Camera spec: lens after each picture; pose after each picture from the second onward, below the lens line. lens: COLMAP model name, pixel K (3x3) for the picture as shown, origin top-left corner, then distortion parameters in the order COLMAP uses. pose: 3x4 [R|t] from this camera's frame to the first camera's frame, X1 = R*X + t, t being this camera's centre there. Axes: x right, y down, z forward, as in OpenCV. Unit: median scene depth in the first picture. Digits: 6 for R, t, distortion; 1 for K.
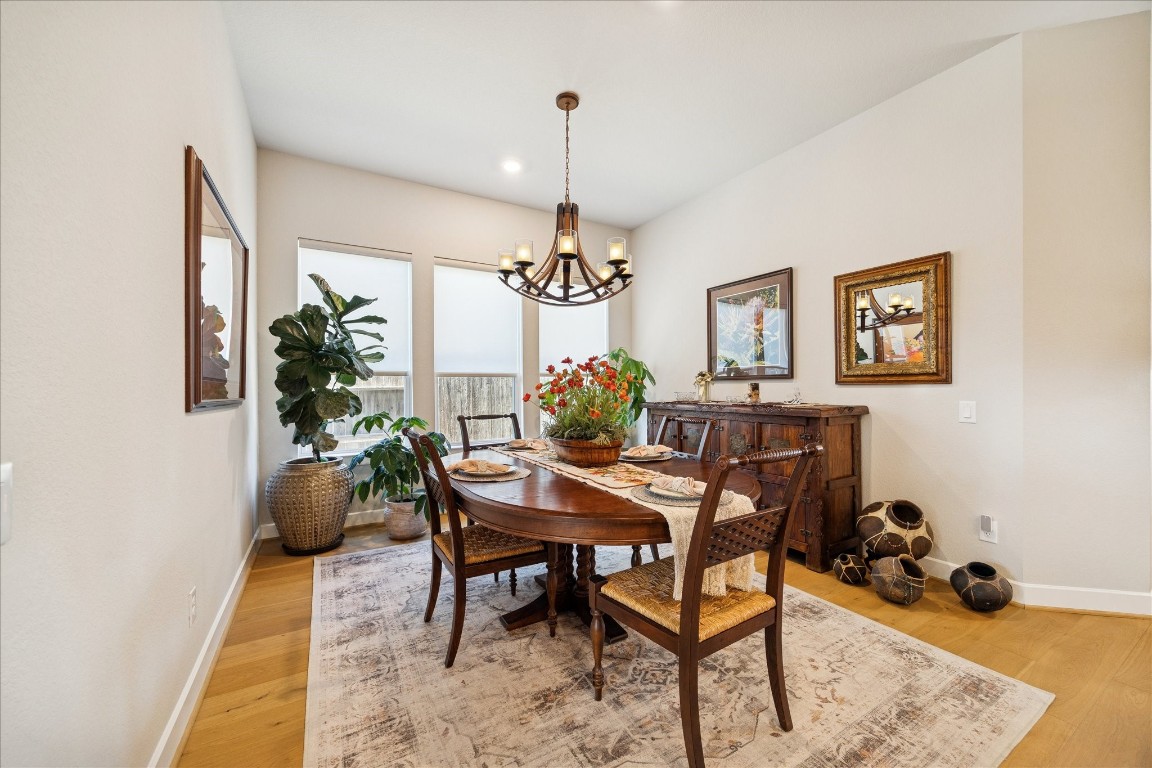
lens RADIAL K [[447.3, 0, 581.8], [0, 447.3, 387.4], [0, 0, 1]] dist [-0.003717, -0.000563]
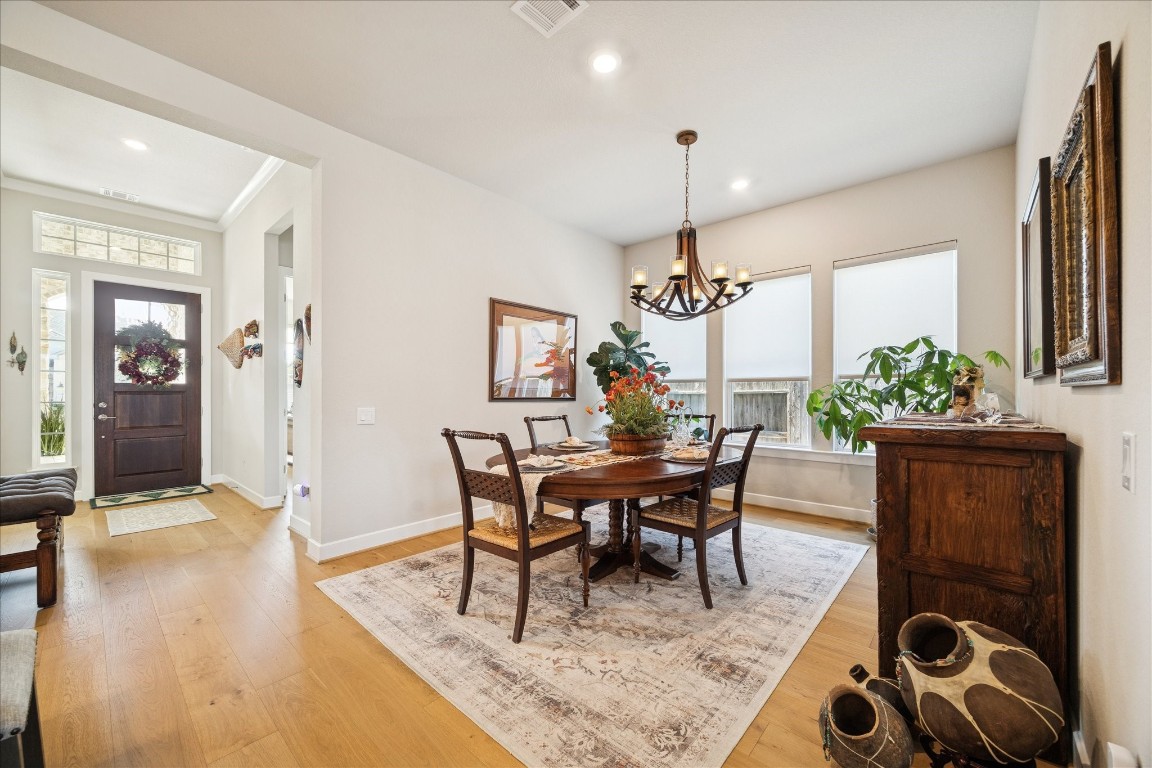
lens RADIAL K [[447.3, 0, 580.3], [0, 447.3, 385.0], [0, 0, 1]] dist [-0.003717, -0.000563]
pose [[0.304241, -0.007081, -0.952569, 1.353996], [-0.004591, 0.999950, -0.008900, -0.010280], [0.952584, 0.007081, 0.304193, 0.562808]]
